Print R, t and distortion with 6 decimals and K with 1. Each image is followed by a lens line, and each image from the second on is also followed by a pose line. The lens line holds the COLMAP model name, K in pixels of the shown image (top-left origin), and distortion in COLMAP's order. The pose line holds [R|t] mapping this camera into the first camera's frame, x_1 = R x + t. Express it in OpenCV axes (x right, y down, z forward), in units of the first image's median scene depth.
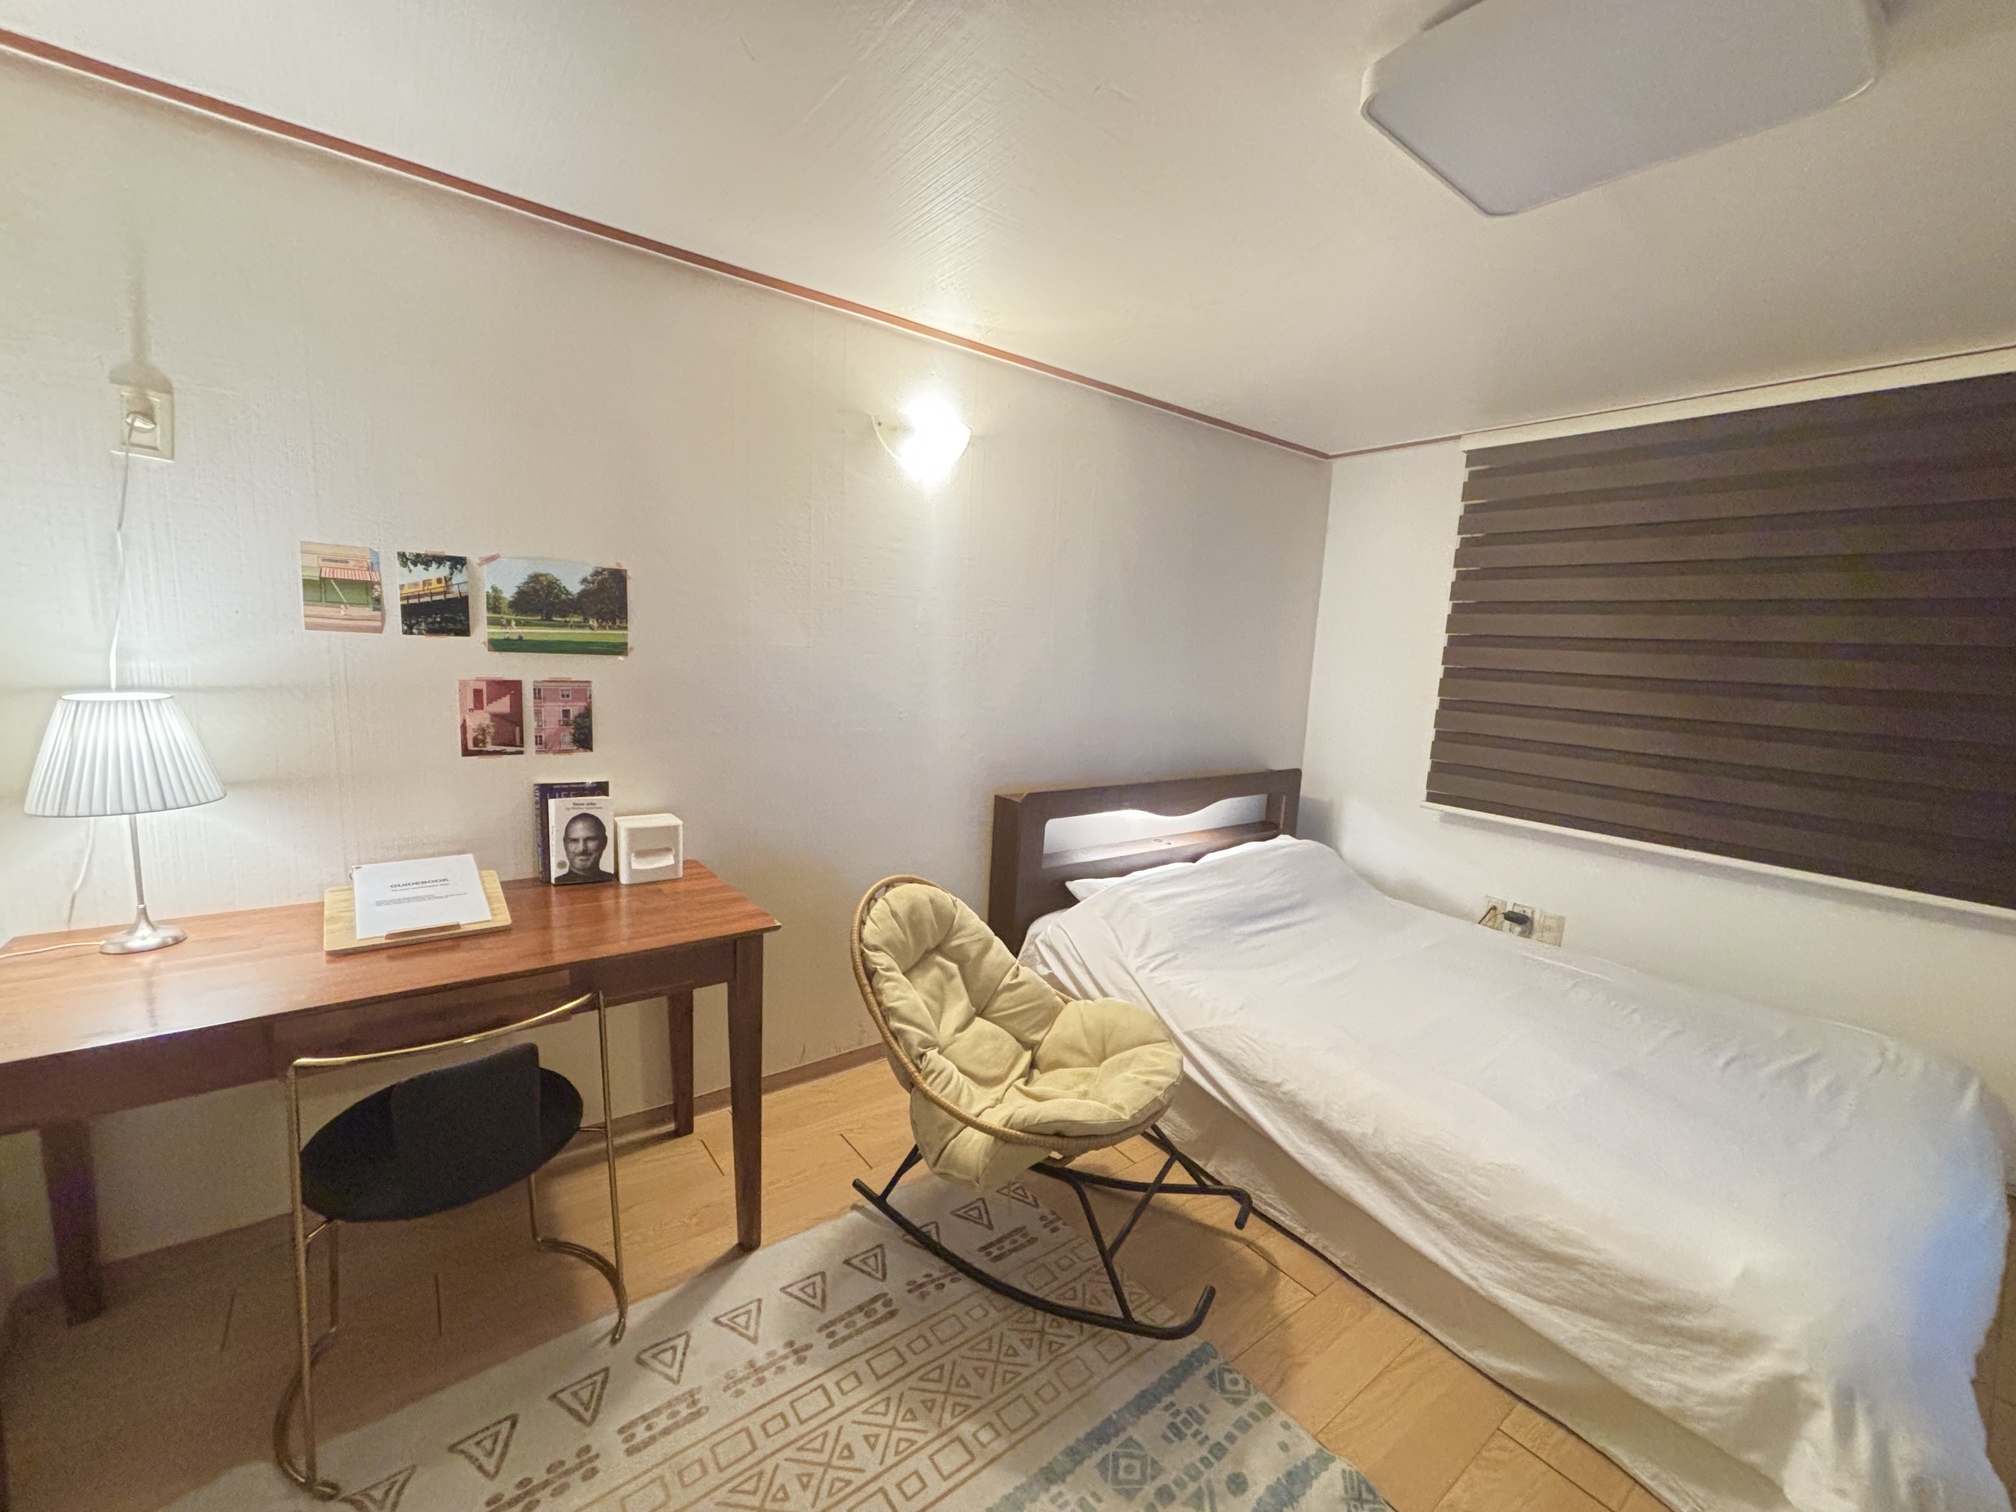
lens RADIAL K [[813.1, 0, 1003.2], [0, 813.1, 755.4], [0, 0, 1]] dist [-0.000757, 0.000073]
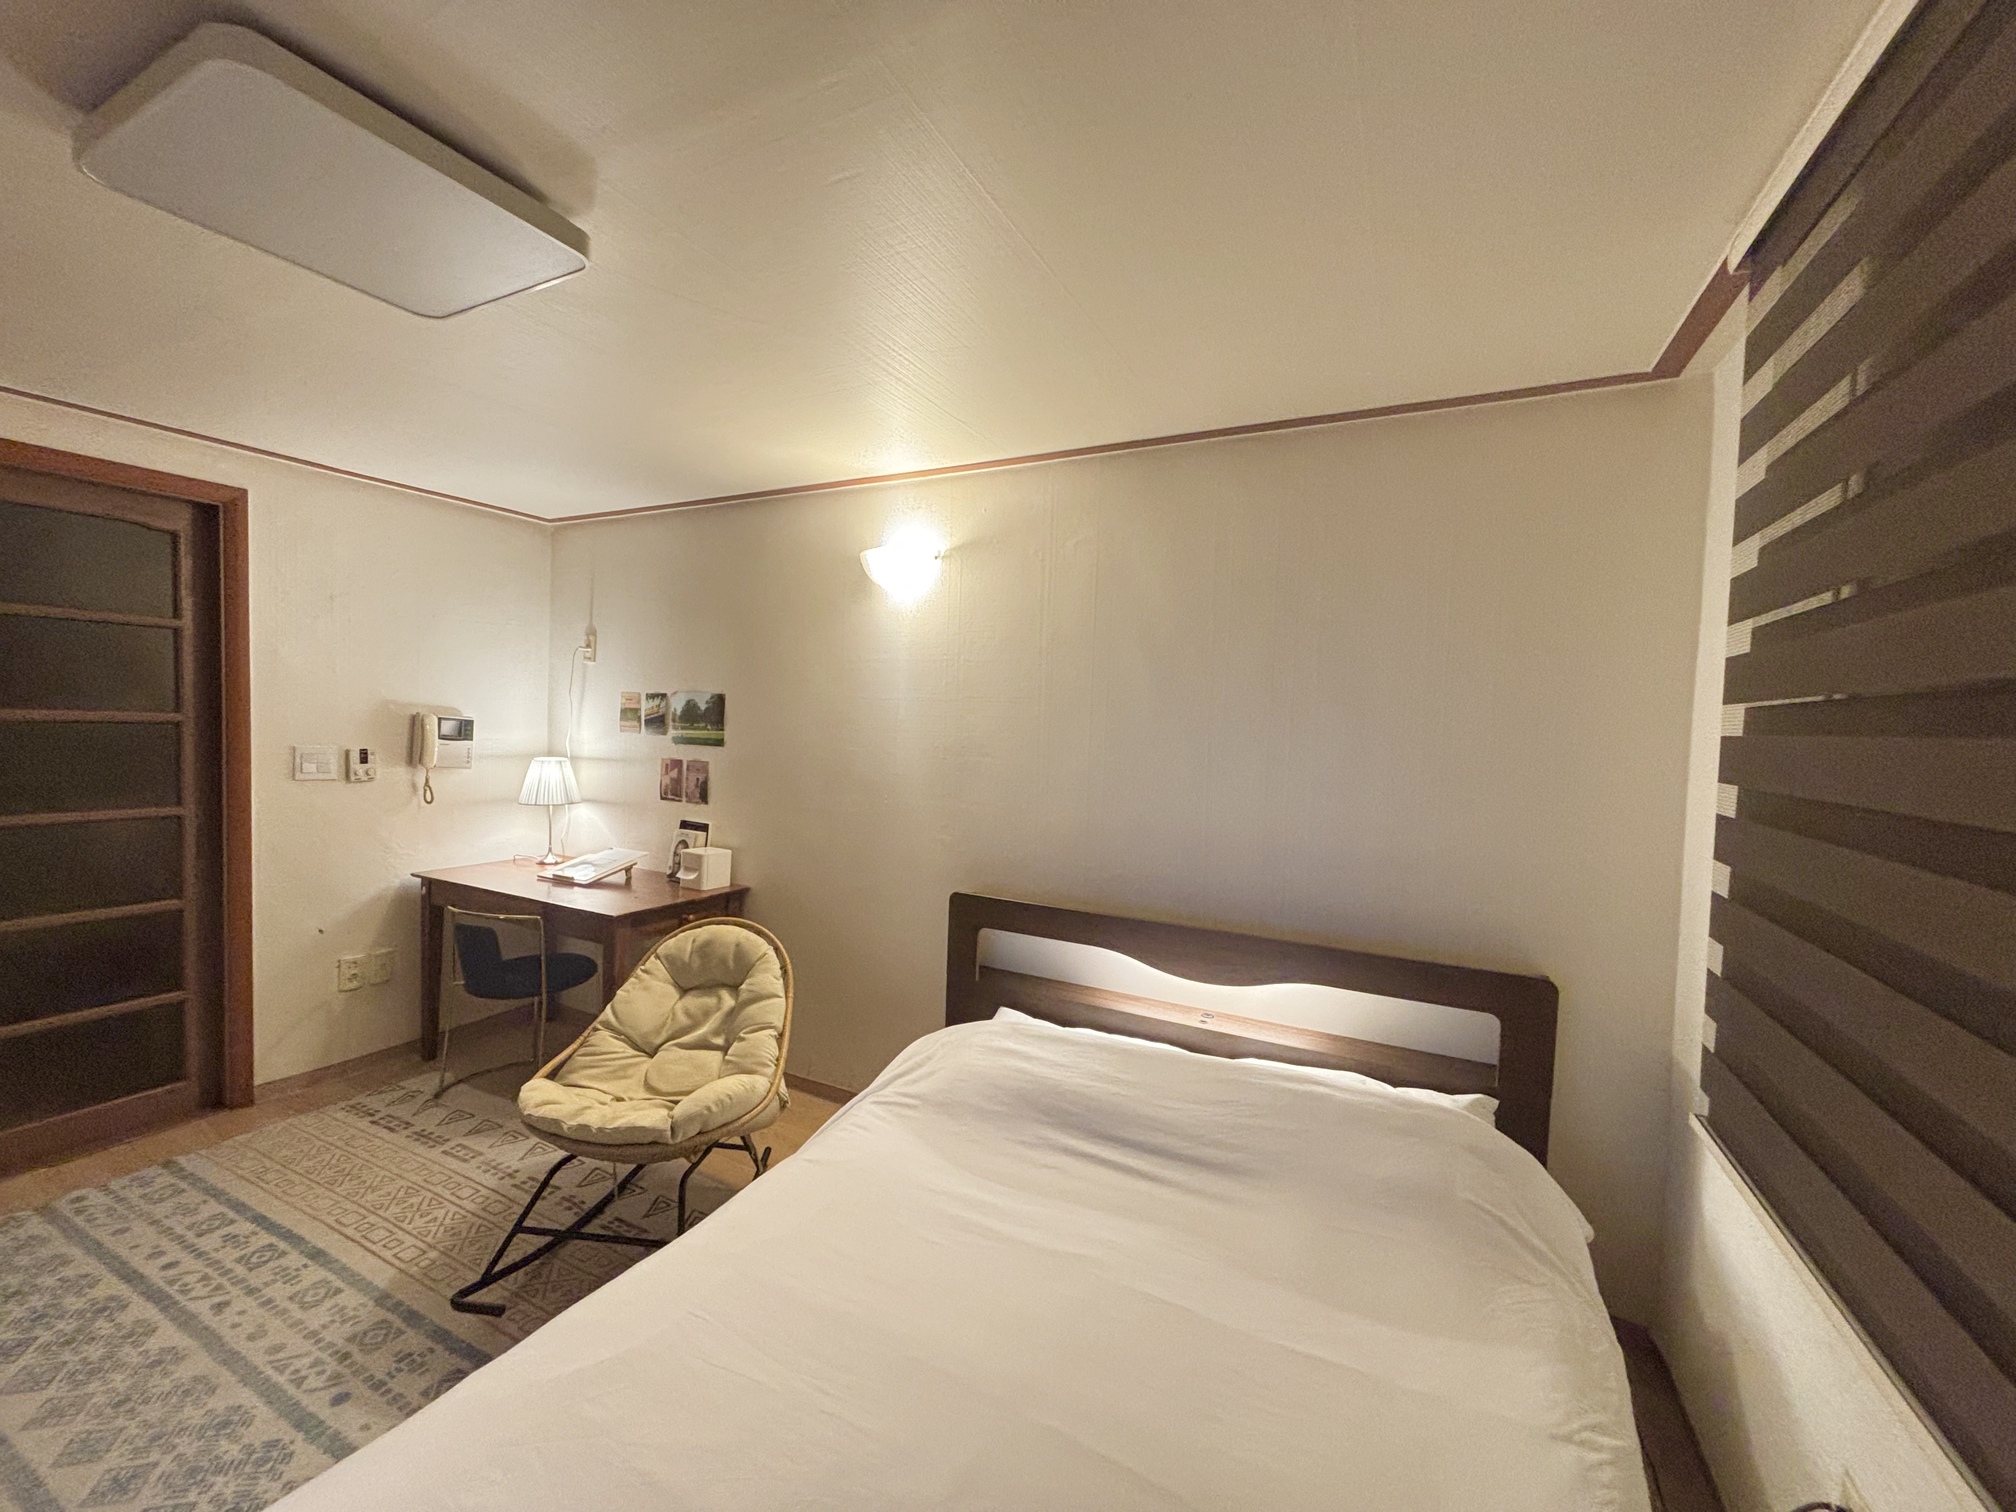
lens RADIAL K [[813.1, 0, 1003.2], [0, 813.1, 755.4], [0, 0, 1]] dist [-0.000757, 0.000073]
pose [[0.431369, 0.001772, -0.902174, 1.300382], [-0.138163, 0.988332, -0.064120, -0.085361], [0.891534, 0.152307, 0.426580, 0.872209]]
